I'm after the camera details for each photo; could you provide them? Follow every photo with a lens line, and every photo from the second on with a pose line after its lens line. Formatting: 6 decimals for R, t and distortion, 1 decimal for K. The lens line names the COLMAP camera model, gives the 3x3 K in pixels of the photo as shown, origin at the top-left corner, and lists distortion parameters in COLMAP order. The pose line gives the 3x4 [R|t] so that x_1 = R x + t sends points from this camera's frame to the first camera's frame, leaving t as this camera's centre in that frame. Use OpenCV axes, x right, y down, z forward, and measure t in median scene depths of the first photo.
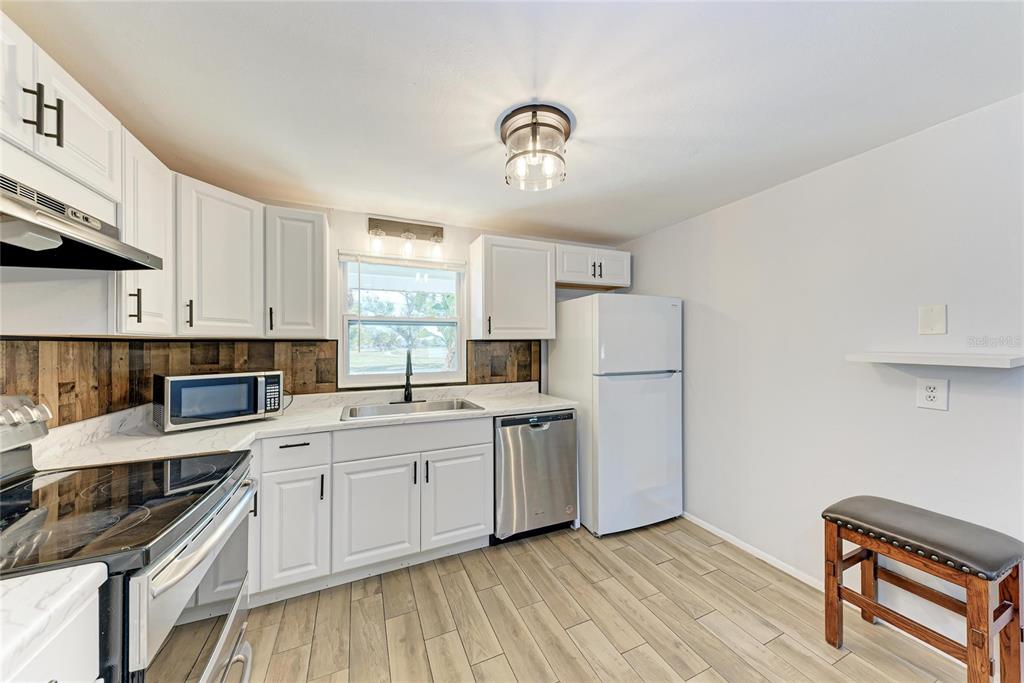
lens RADIAL K [[349.6, 0, 511.8], [0, 349.6, 344.2], [0, 0, 1]] dist [0.014821, -0.004488]
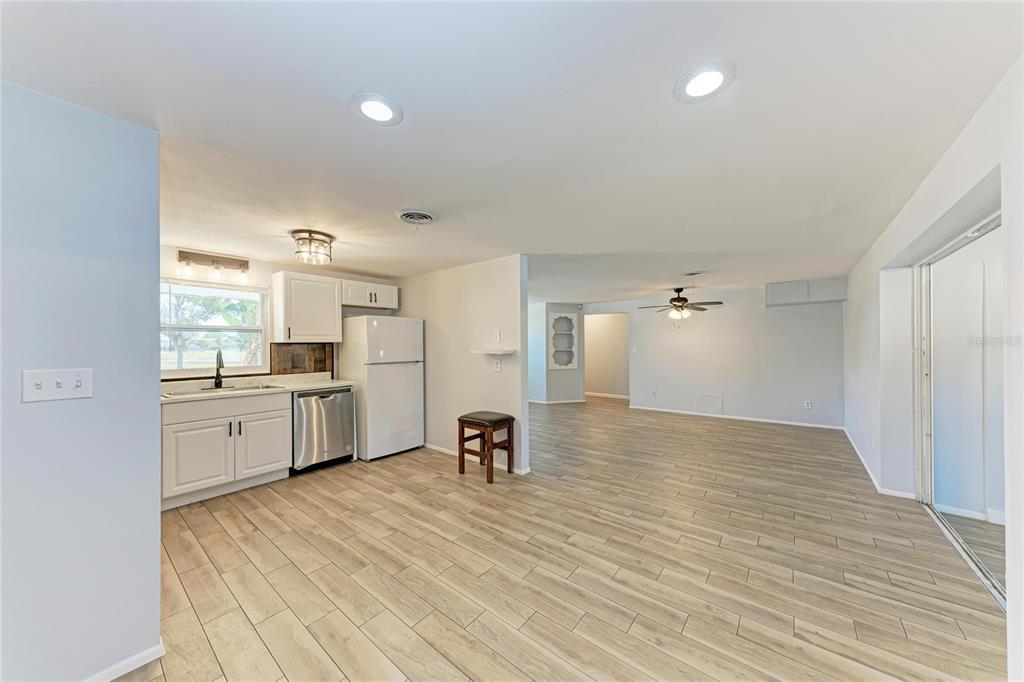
lens RADIAL K [[353.4, 0, 517.3], [0, 353.4, 347.6], [0, 0, 1]] dist [0.012511, -0.000064]
pose [[0.885486, -0.005227, 0.464637, 0.096292], [0.001390, 0.999962, 0.008599, -0.004386], [-0.464665, -0.006969, 0.885459, -0.815428]]
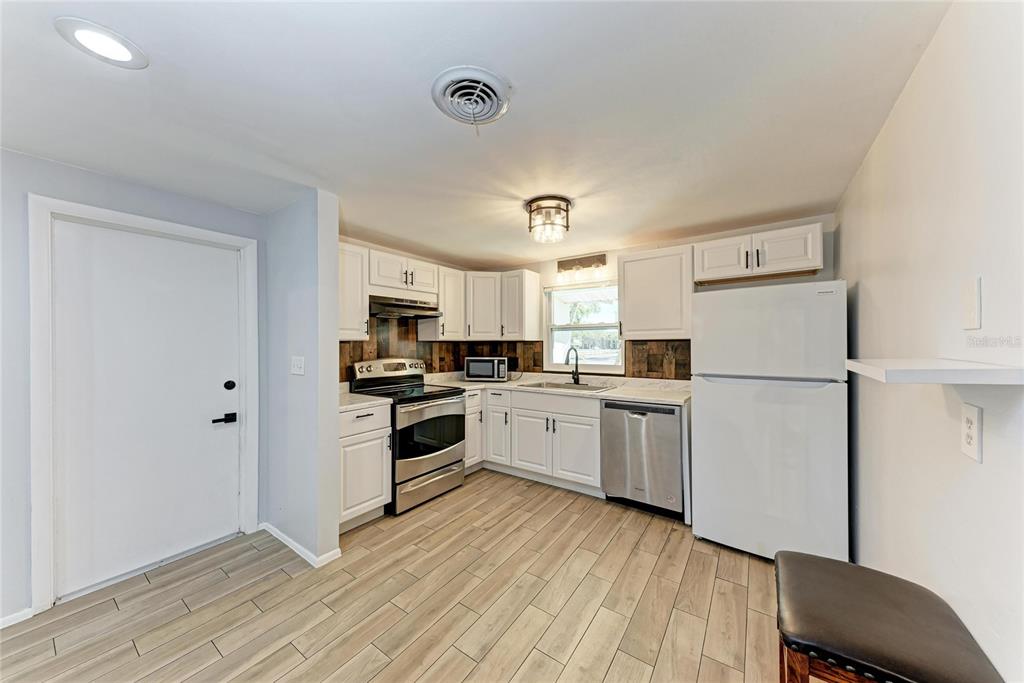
lens RADIAL K [[345.9, 0, 505.5], [0, 345.9, 344.7], [0, 0, 1]] dist [0.000947, -0.000224]
pose [[0.502610, 0.003873, -0.864505, 0.823713], [0.001057, 0.999986, 0.005094, -0.003175], [0.864513, -0.003474, 0.502599, 0.039085]]
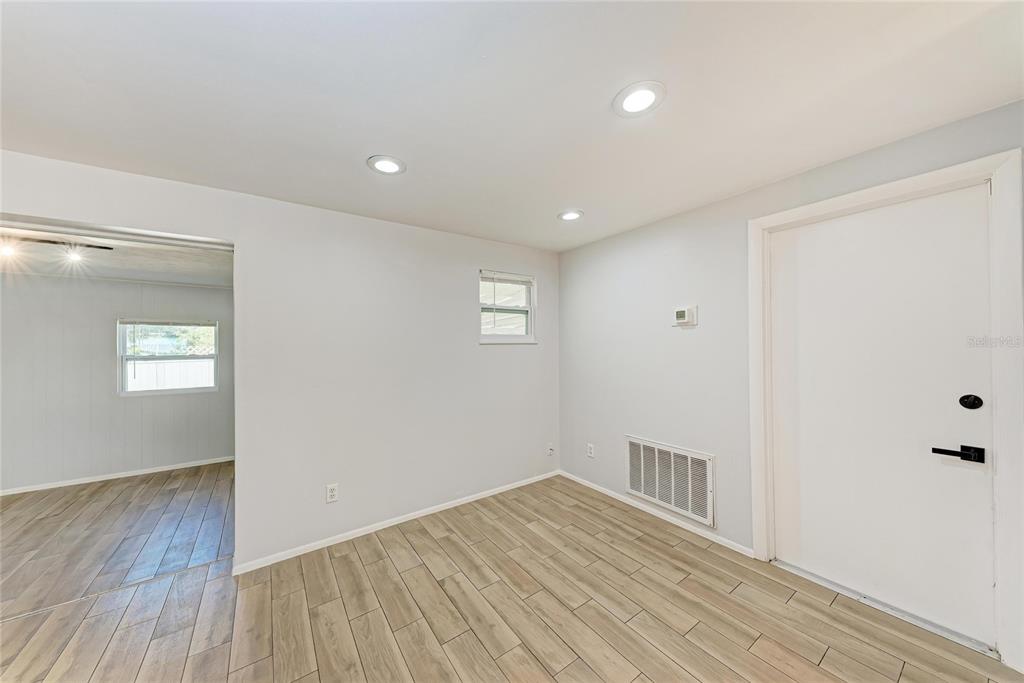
lens RADIAL K [[361.7, 0, 533.6], [0, 361.7, 344.6], [0, 0, 1]] dist [0.014717, -0.000028]
pose [[-0.974218, 0.014334, -0.225154, 0.469759], [0.015377, 0.999878, -0.002882, 0.002843], [0.225085, -0.006270, -0.974319, 0.348336]]
